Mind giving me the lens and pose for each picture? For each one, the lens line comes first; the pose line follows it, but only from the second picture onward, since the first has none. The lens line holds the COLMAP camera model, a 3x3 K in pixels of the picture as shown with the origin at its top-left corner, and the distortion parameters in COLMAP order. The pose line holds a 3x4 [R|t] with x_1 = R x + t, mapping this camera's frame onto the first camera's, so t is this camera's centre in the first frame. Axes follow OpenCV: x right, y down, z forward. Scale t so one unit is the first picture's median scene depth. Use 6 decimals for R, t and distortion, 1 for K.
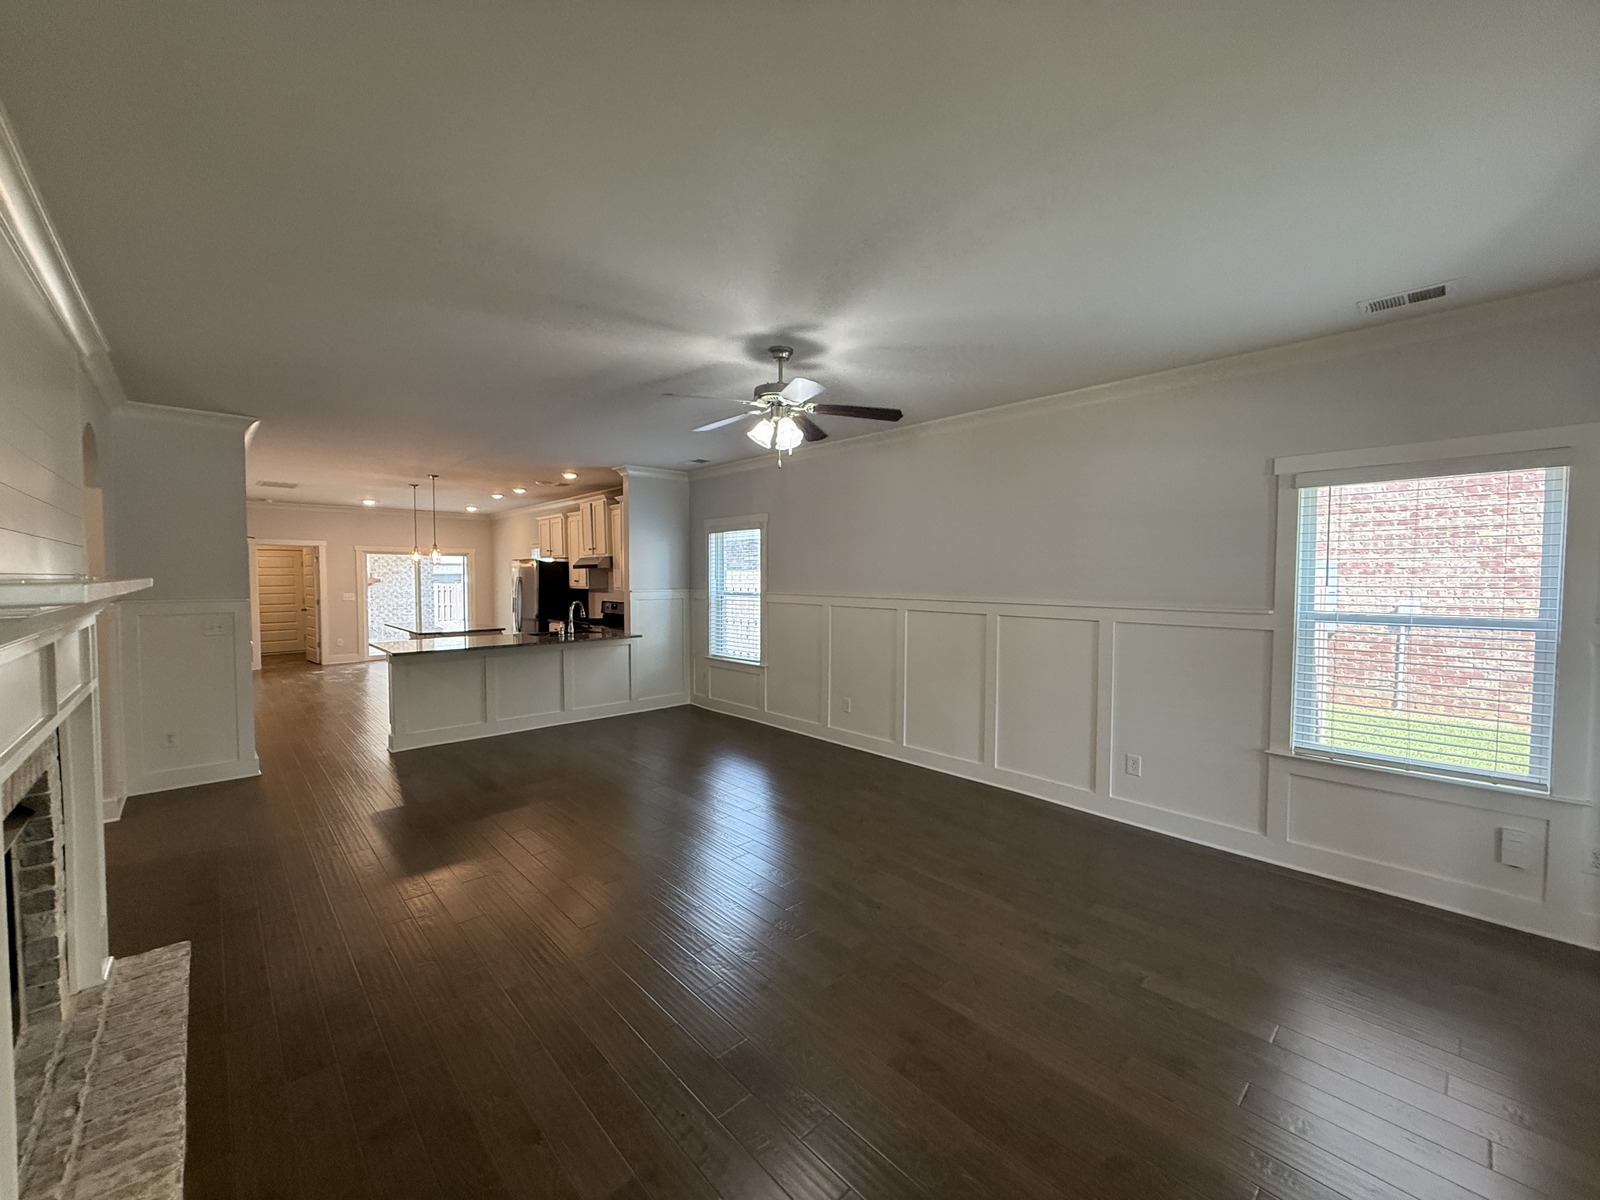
lens RADIAL K [[637.3, 0, 796.4], [0, 637.3, 601.8], [0, 0, 1]] dist [-0.000348, 0.000380]
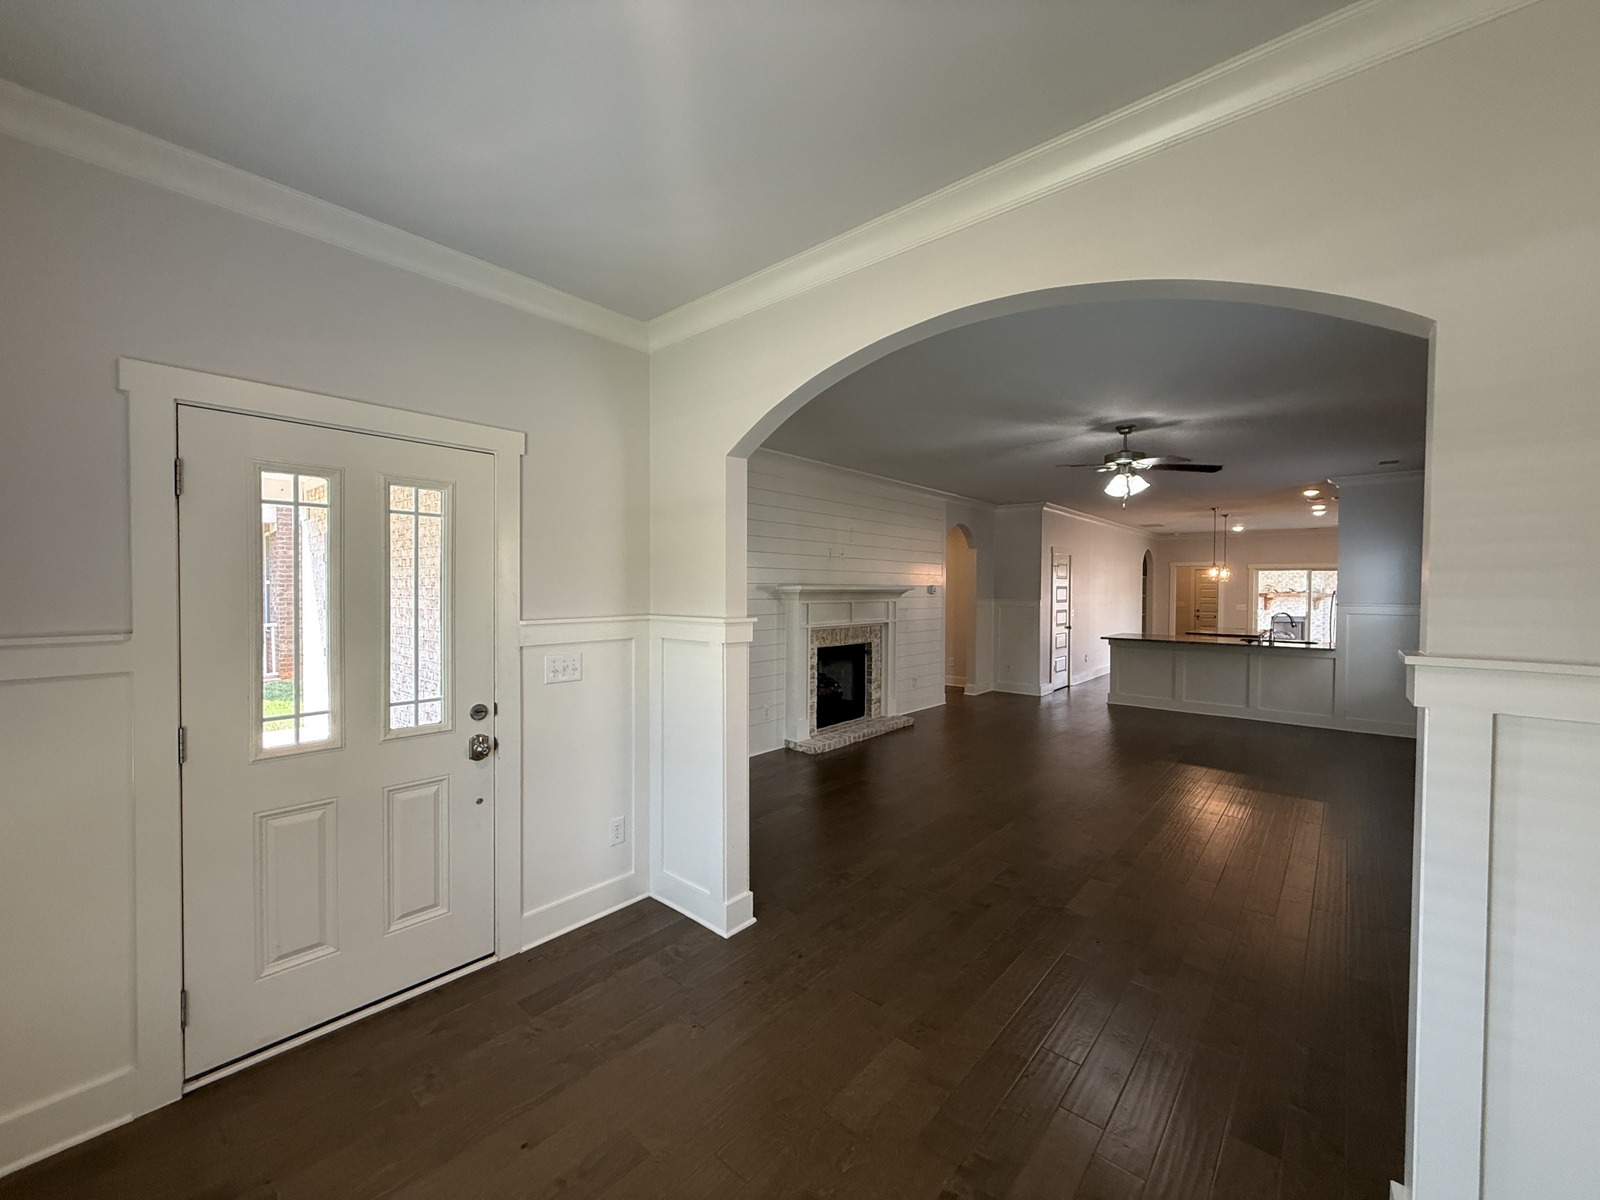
lens RADIAL K [[637.3, 0, 796.4], [0, 637.3, 601.8], [0, 0, 1]] dist [-0.000348, 0.000380]
pose [[0.107079, 0.021677, -0.994014, 0.858980], [-0.048071, 0.998706, 0.016601, 0.004328], [0.993088, 0.046006, 0.107982, 0.085145]]
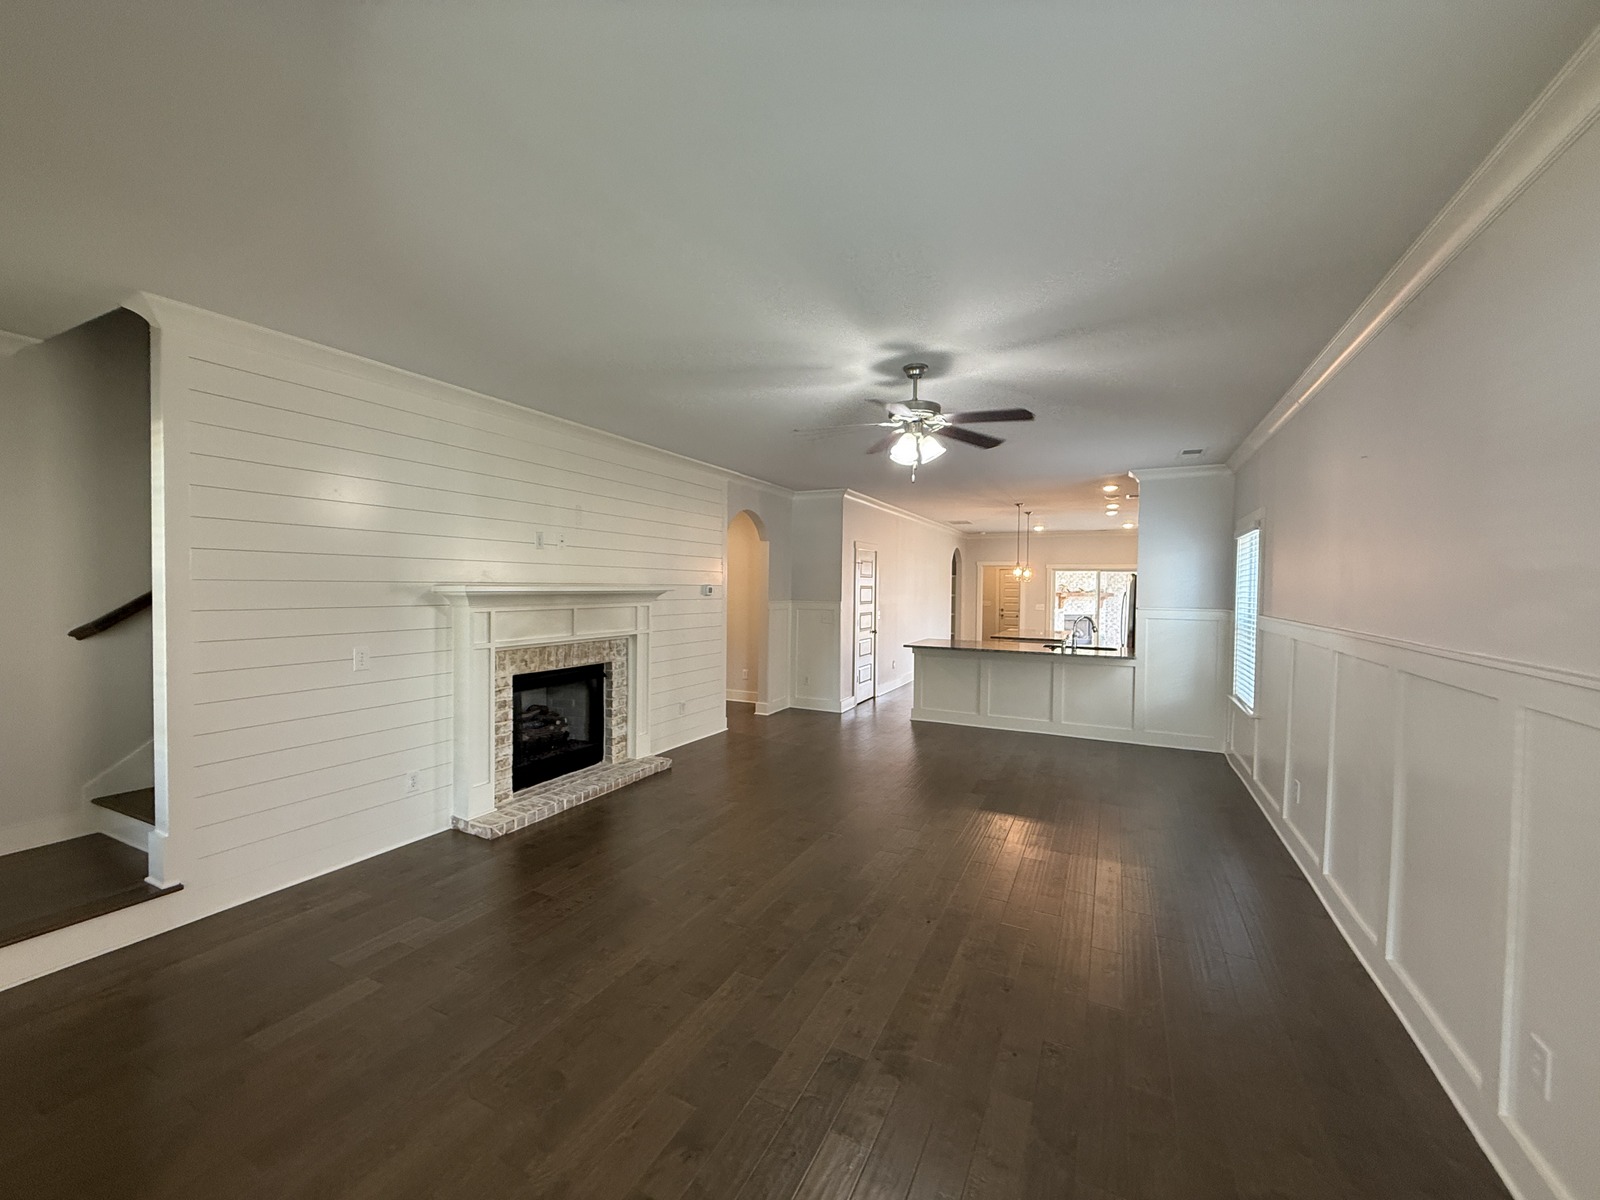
lens RADIAL K [[637.3, 0, 796.4], [0, 637.3, 601.8], [0, 0, 1]] dist [-0.000348, 0.000380]
pose [[0.350520, 0.028234, -0.936130, 0.568212], [-0.051739, 0.998603, 0.010745, -0.014829], [0.935125, 0.044668, 0.351491, 0.310842]]
